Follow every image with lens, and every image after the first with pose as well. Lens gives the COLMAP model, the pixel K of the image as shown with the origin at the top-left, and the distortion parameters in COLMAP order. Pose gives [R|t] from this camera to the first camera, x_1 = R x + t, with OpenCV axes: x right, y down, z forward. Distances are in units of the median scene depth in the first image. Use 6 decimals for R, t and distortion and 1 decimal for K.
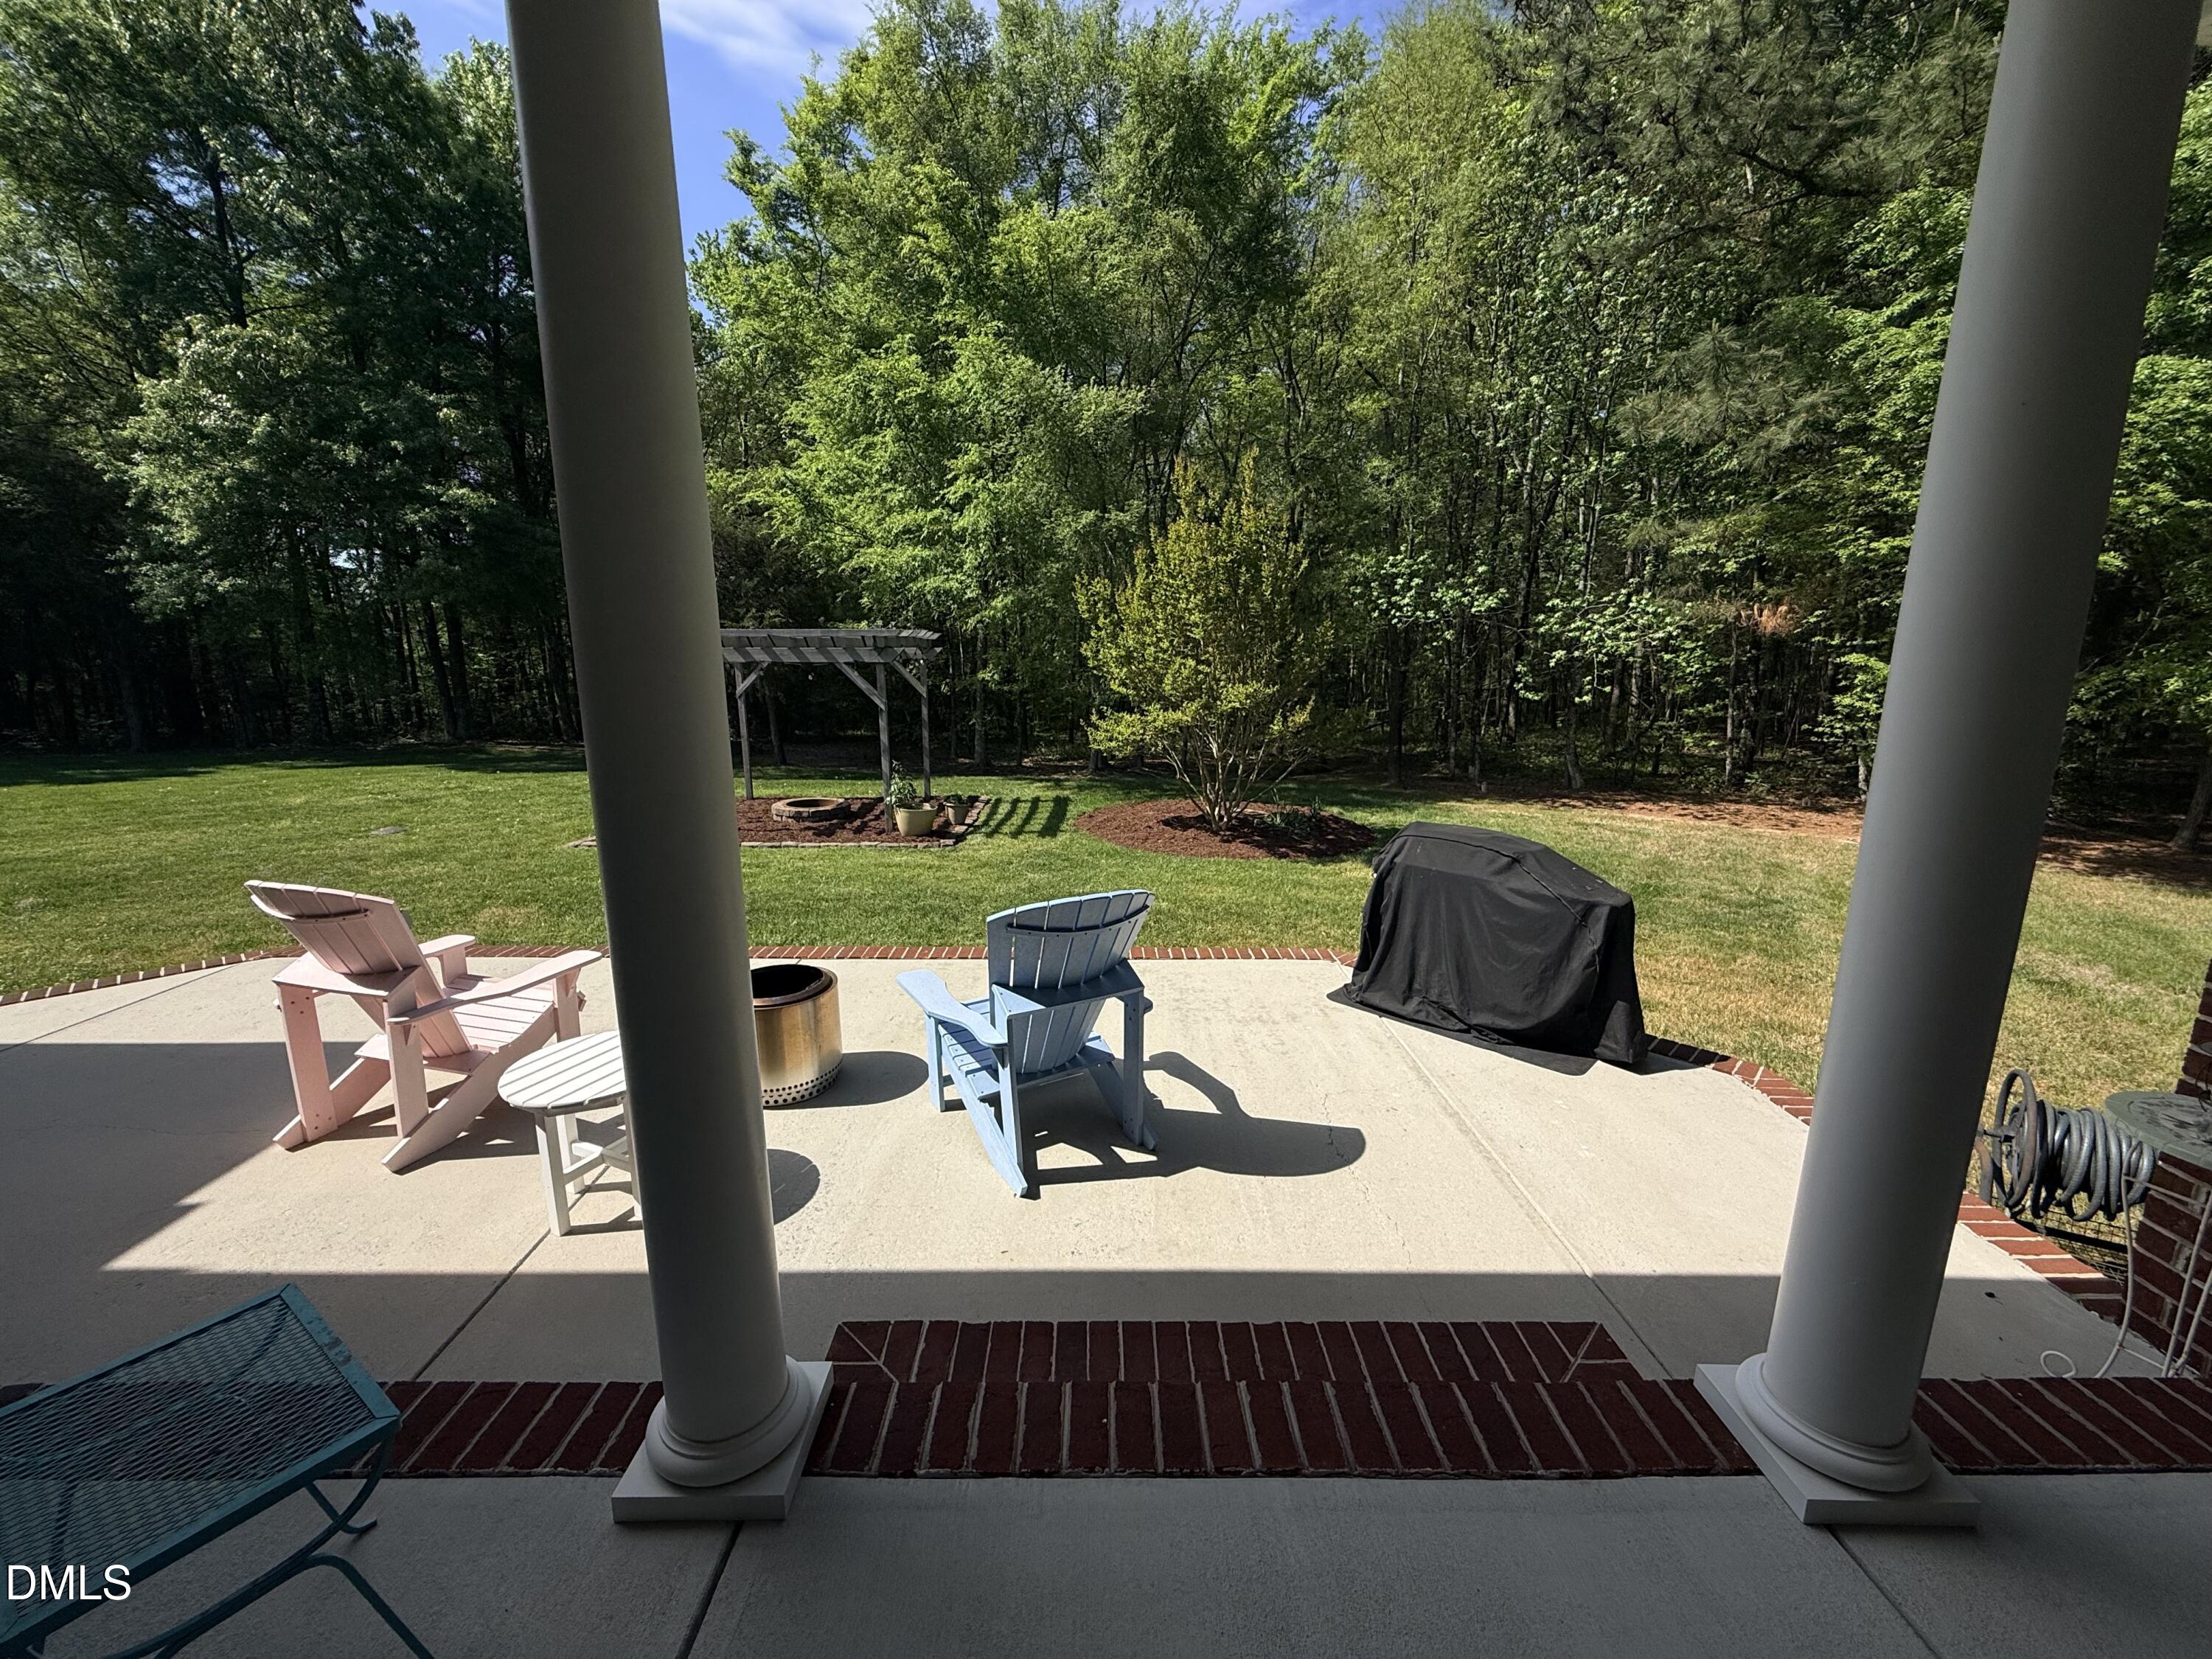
lens RADIAL K [[882.5, 0, 1101.8], [0, 882.5, 825.8], [0, 0, 1]] dist [0.001730, 0.000010]
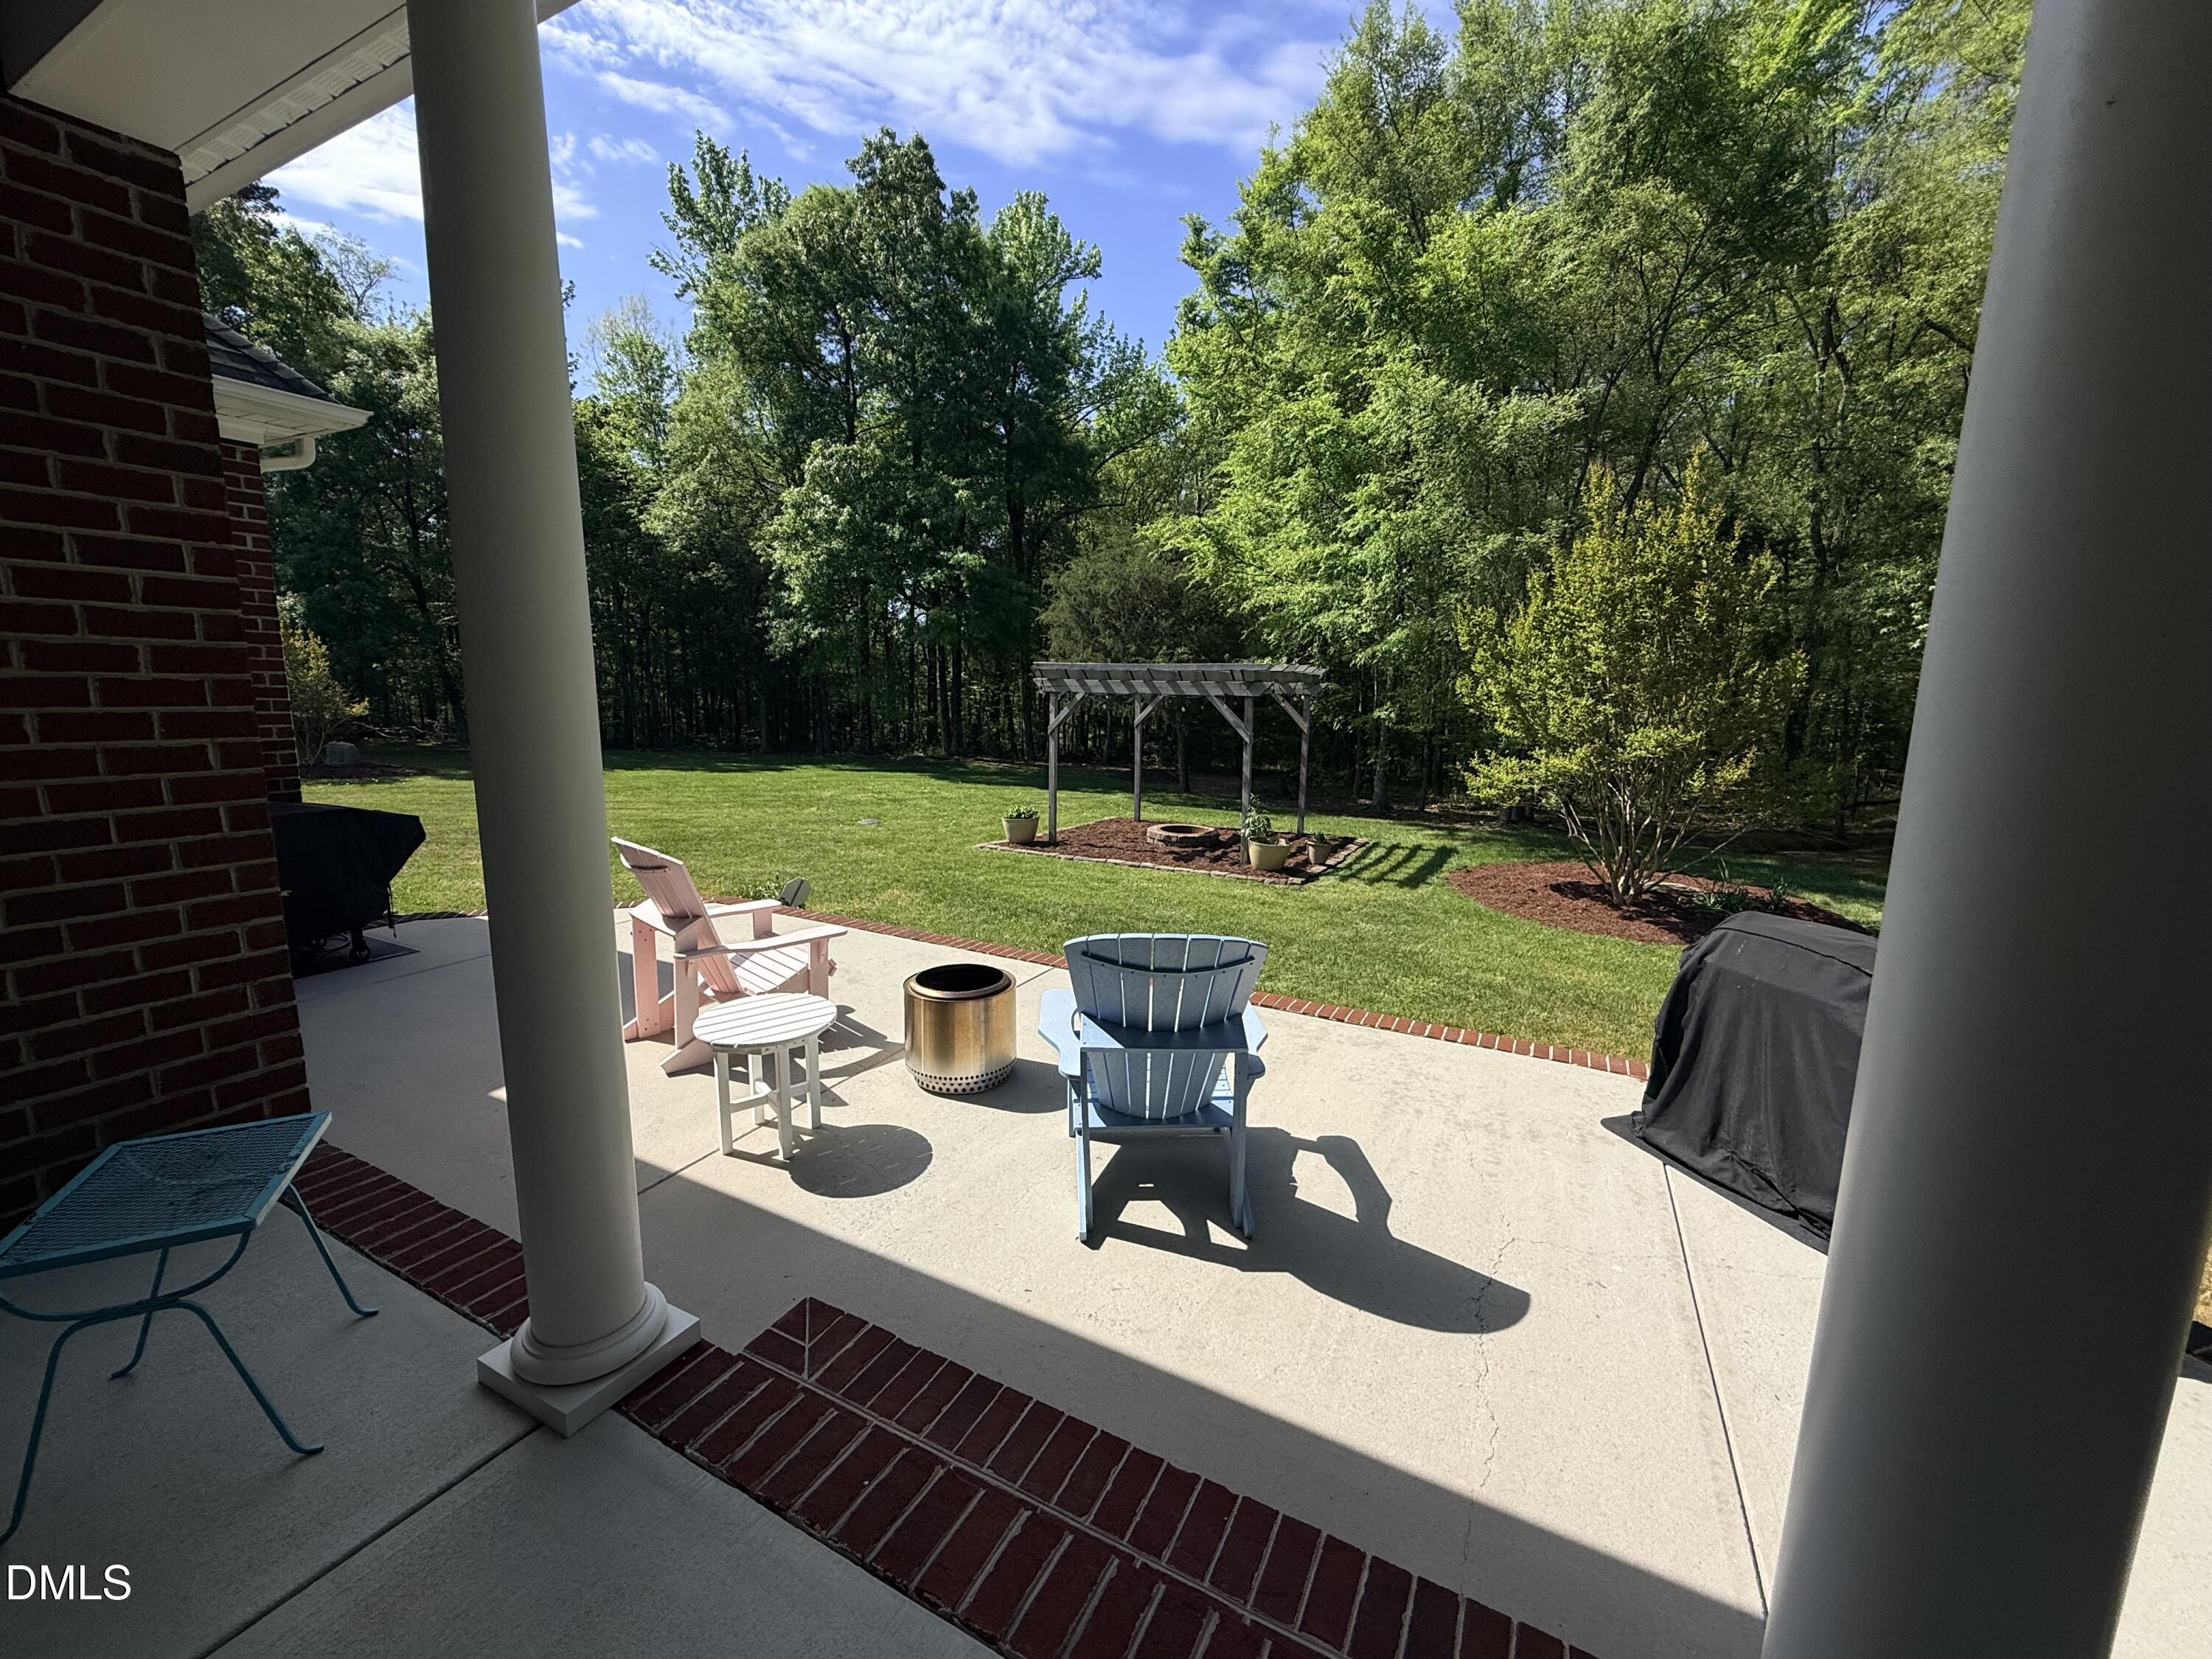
lens RADIAL K [[882.5, 0, 1105.3], [0, 882.5, 826.5], [0, 0, 1]] dist [0.001730, 0.000010]
pose [[0.880097, 0.085225, -0.467081, 0.073455], [-0.104986, 0.994339, -0.016388, -0.002168], [0.463040, 0.063460, 0.884062, 0.031942]]
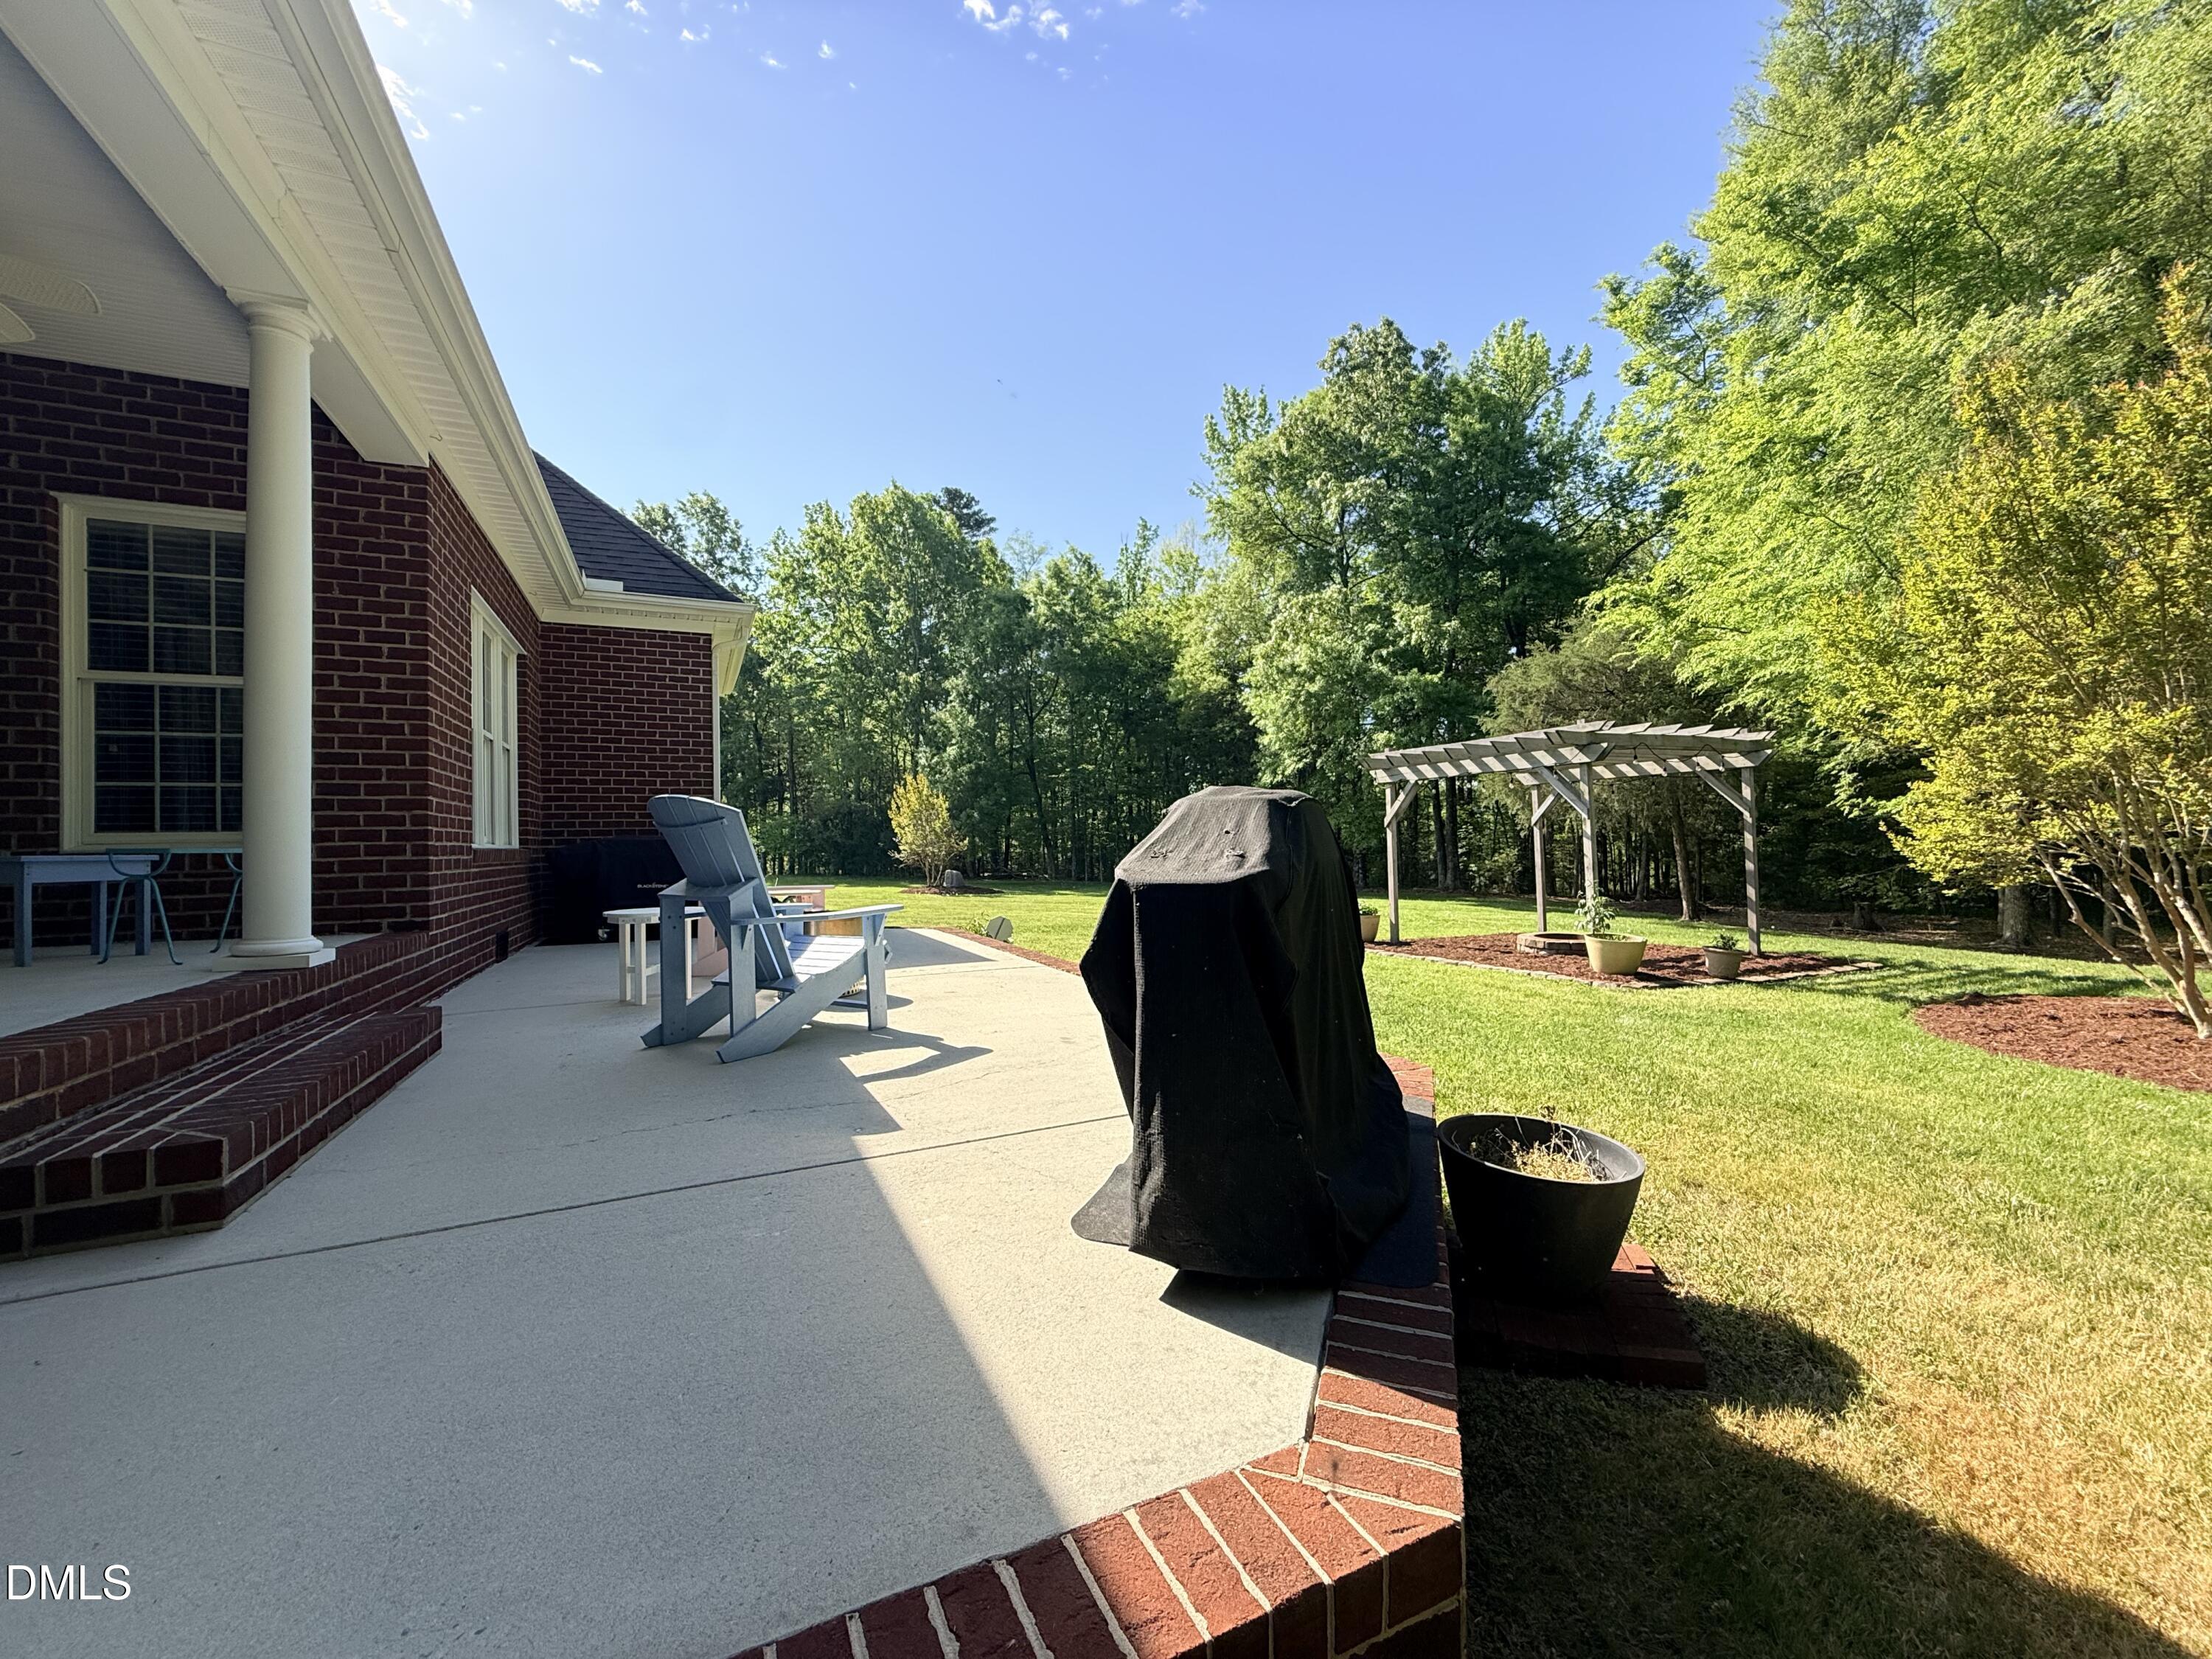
lens RADIAL K [[882.5, 0, 1101.1], [0, 882.5, 830.2], [0, 0, 1]] dist [0.001730, 0.000010]
pose [[0.413601, -0.029707, -0.909973, 0.253452], [-0.153567, 0.982872, -0.101886, 0.028343], [0.897414, 0.181882, 0.401955, 0.192812]]
